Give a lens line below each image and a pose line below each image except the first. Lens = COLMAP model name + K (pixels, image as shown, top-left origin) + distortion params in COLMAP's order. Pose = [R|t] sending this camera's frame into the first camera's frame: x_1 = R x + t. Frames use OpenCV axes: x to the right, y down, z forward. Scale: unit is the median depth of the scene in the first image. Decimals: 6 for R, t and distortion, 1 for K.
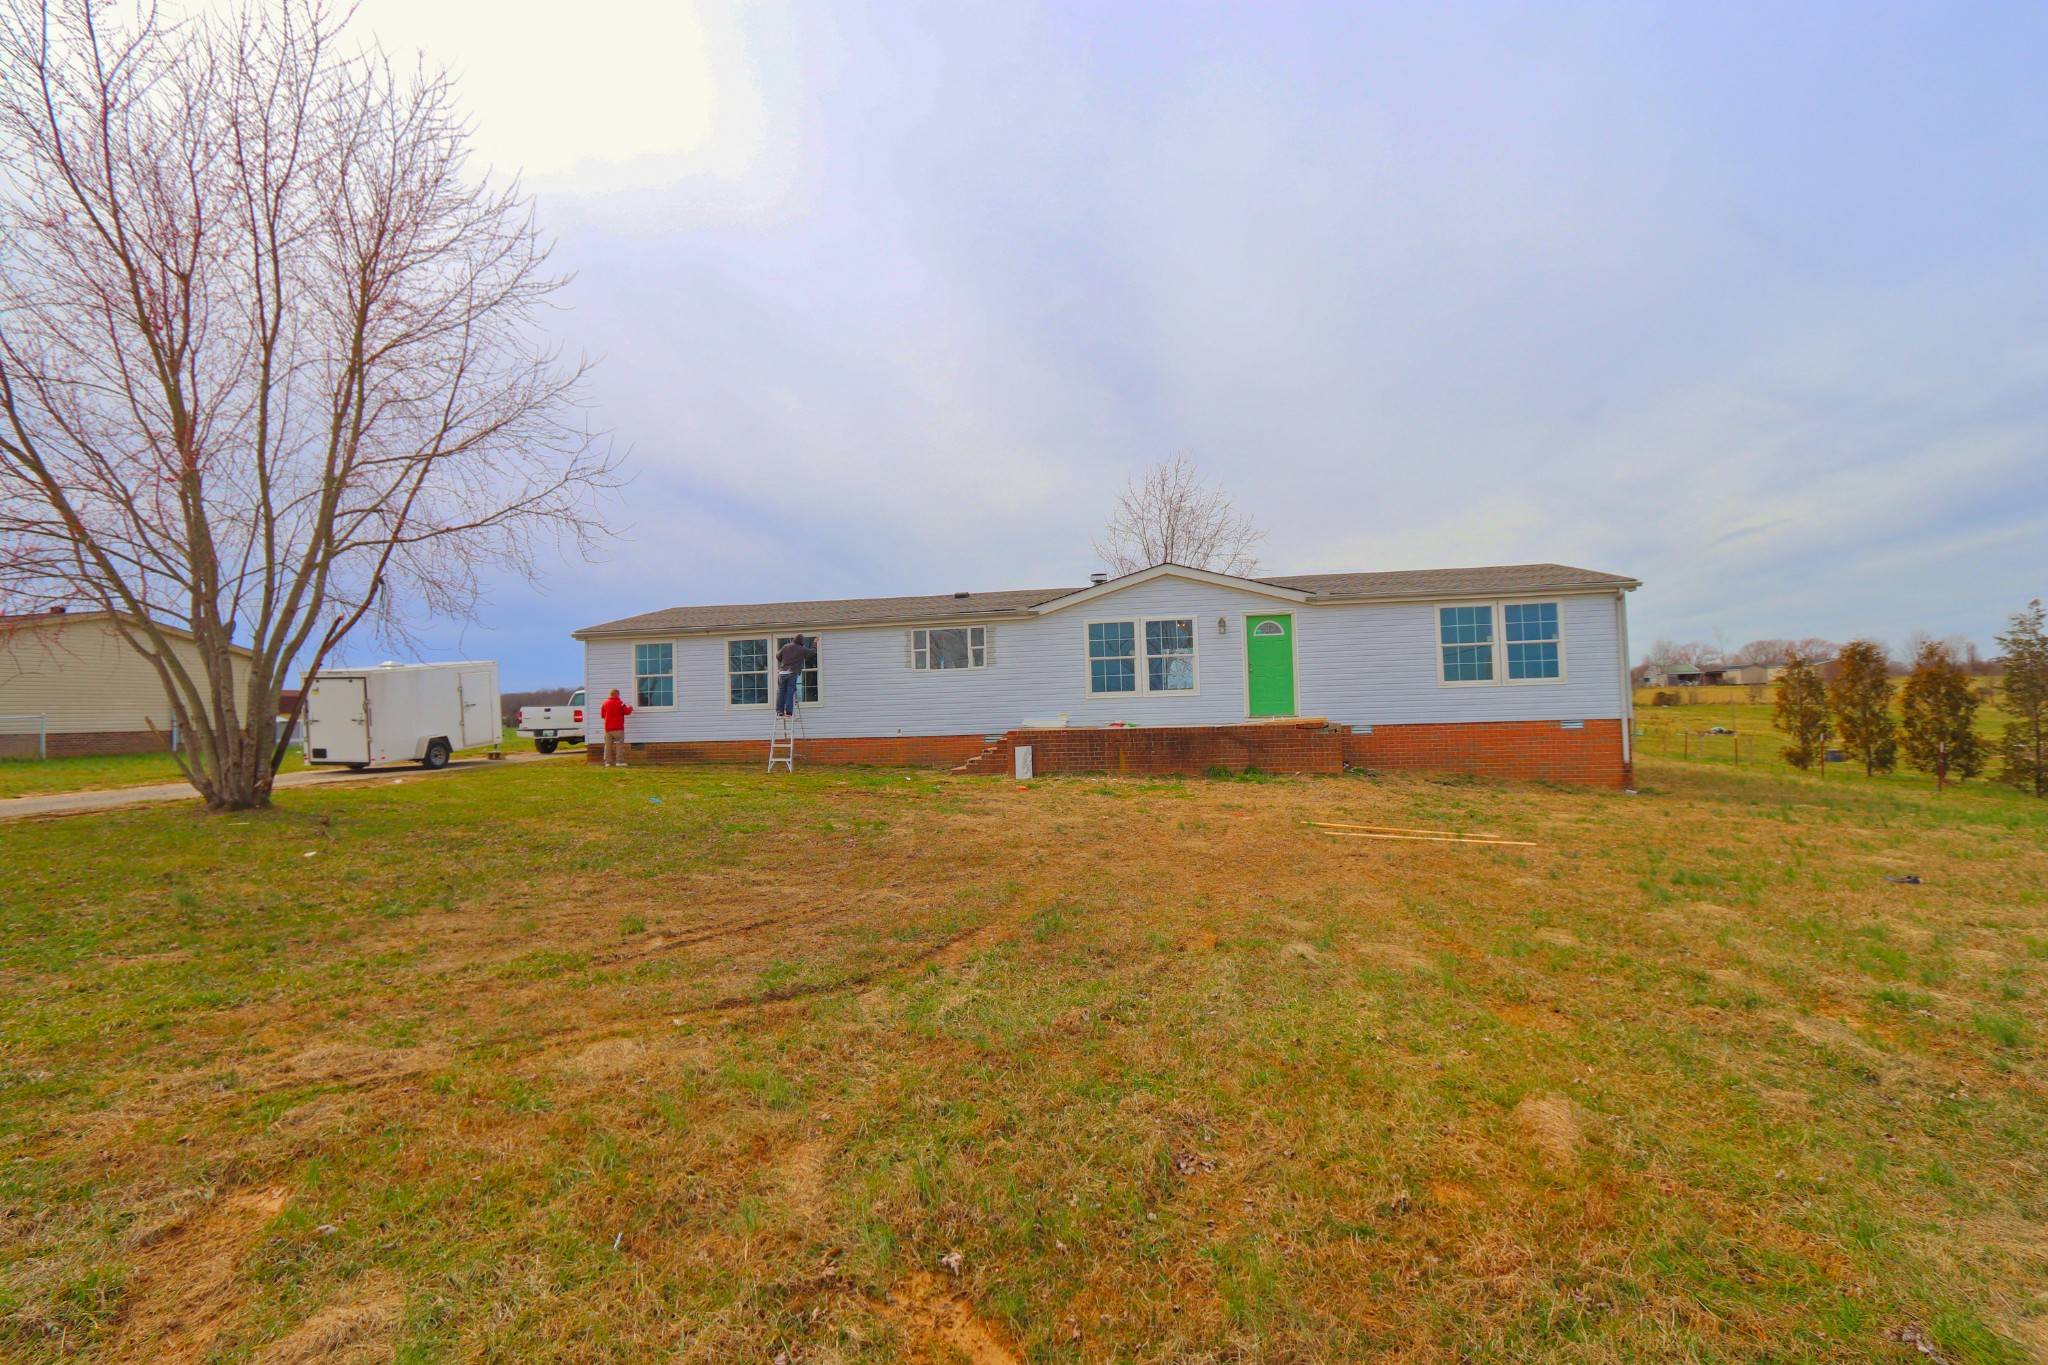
lens RADIAL K [[946.3, 0, 1021.5], [0, 946.3, 680.0], [0, 0, 1]] dist [-0.005464, -0.000265]
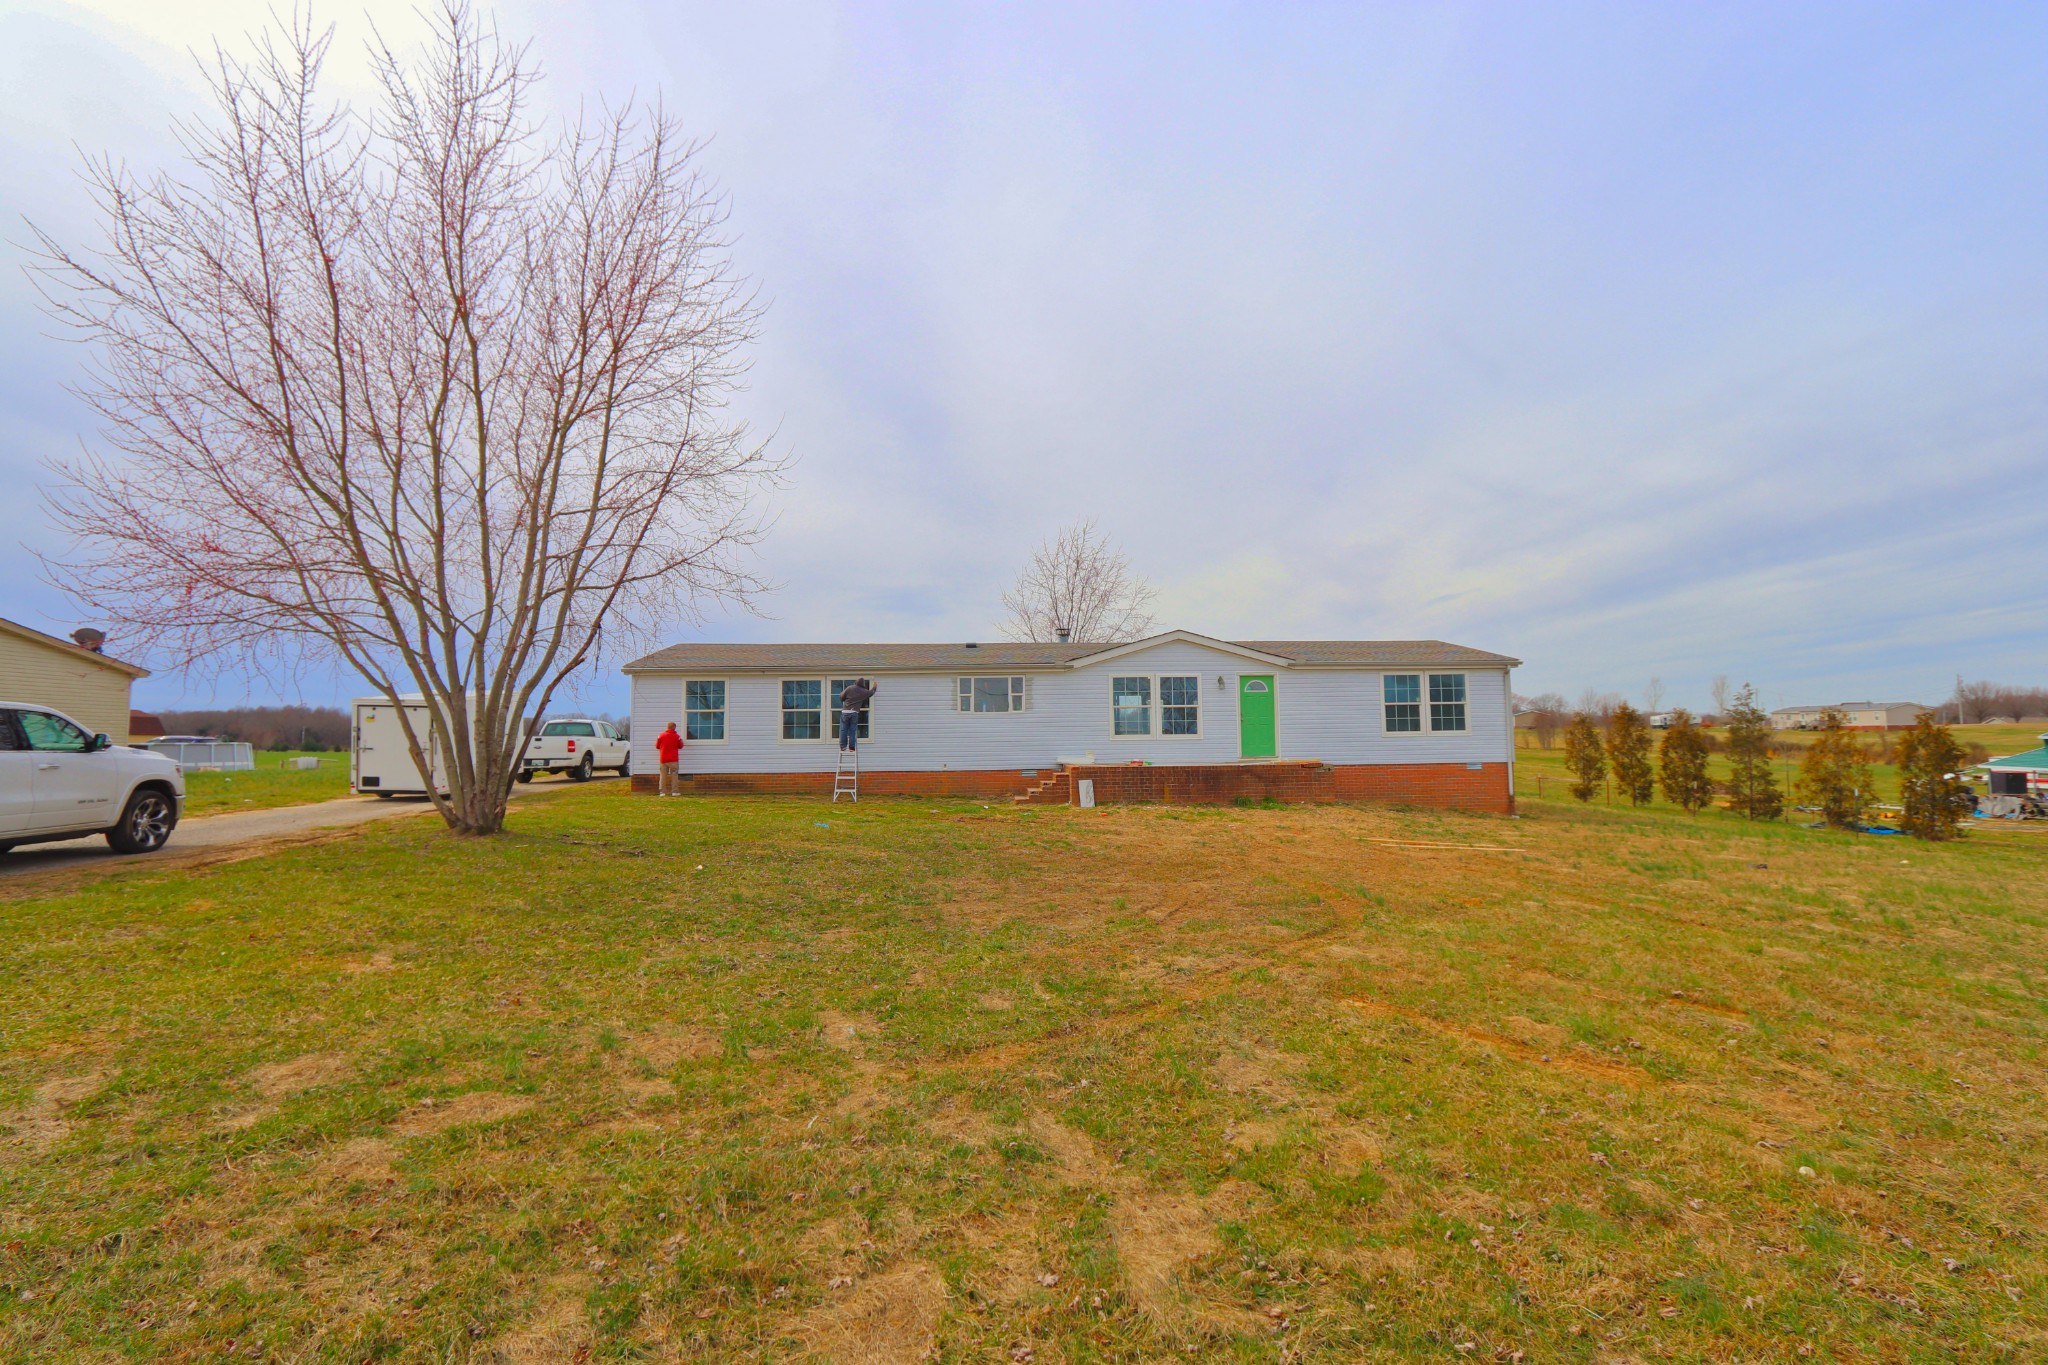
lens RADIAL K [[946.3, 0, 1027.7], [0, 946.3, 684.5], [0, 0, 1]] dist [-0.005464, -0.000265]
pose [[0.971561, 0.030881, 0.234768, -0.312146], [-0.023832, 0.999178, -0.032808, -0.008414], [-0.235588, 0.026280, 0.971498, -0.132230]]
